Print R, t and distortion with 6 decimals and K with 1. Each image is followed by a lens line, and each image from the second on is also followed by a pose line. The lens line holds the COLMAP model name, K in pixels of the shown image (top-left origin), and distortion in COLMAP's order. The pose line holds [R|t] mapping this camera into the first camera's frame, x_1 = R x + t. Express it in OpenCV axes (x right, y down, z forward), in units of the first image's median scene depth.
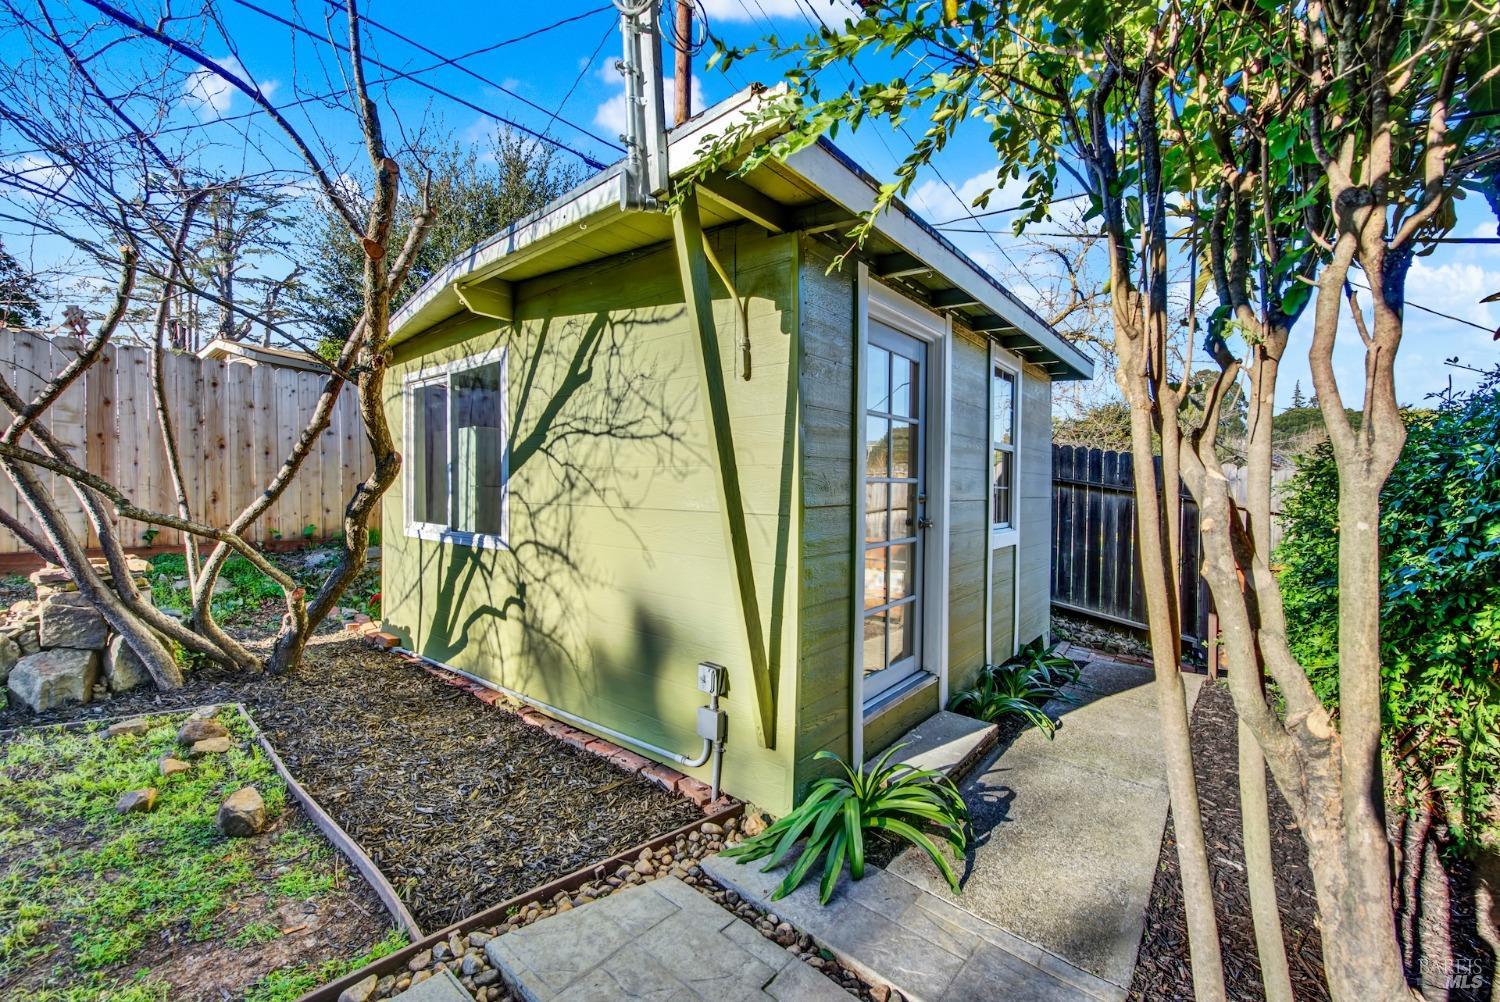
lens RADIAL K [[617.3, 0, 752.3], [0, 617.3, 499.5], [0, 0, 1]] dist [0.003239, -0.002933]
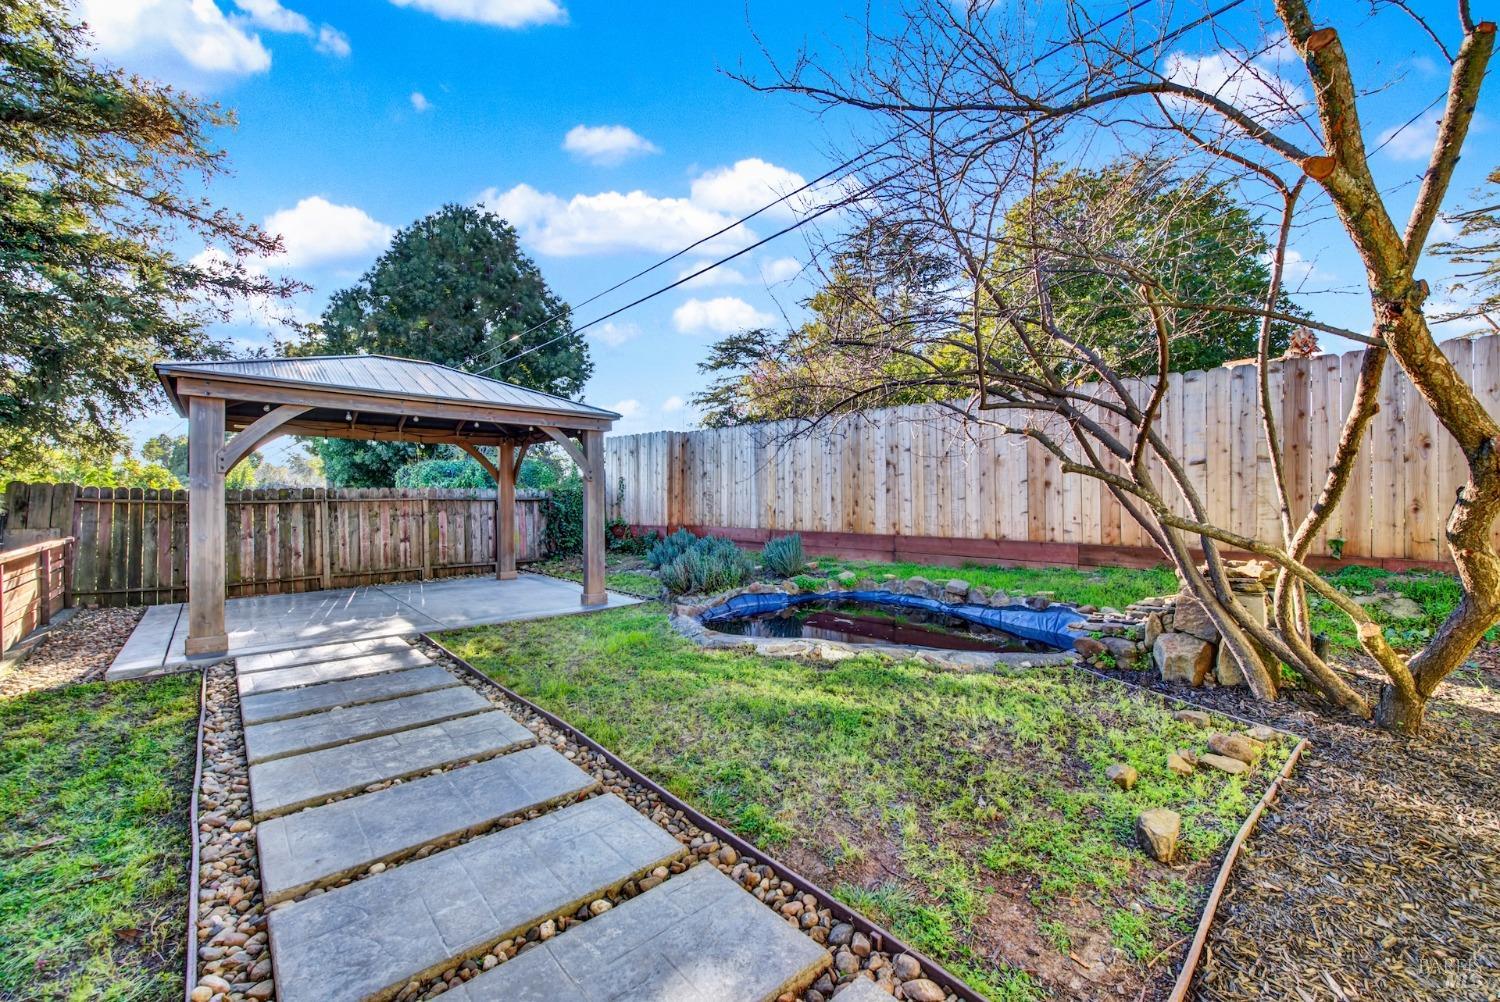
lens RADIAL K [[617.3, 0, 786.5], [0, 617.3, 503.1], [0, 0, 1]] dist [0.003239, -0.002933]
pose [[-0.145714, 0.000158, -0.989327, 0.158247], [-0.005318, 0.999985, 0.000943, -0.005716], [0.989312, 0.005398, -0.145711, 0.403959]]
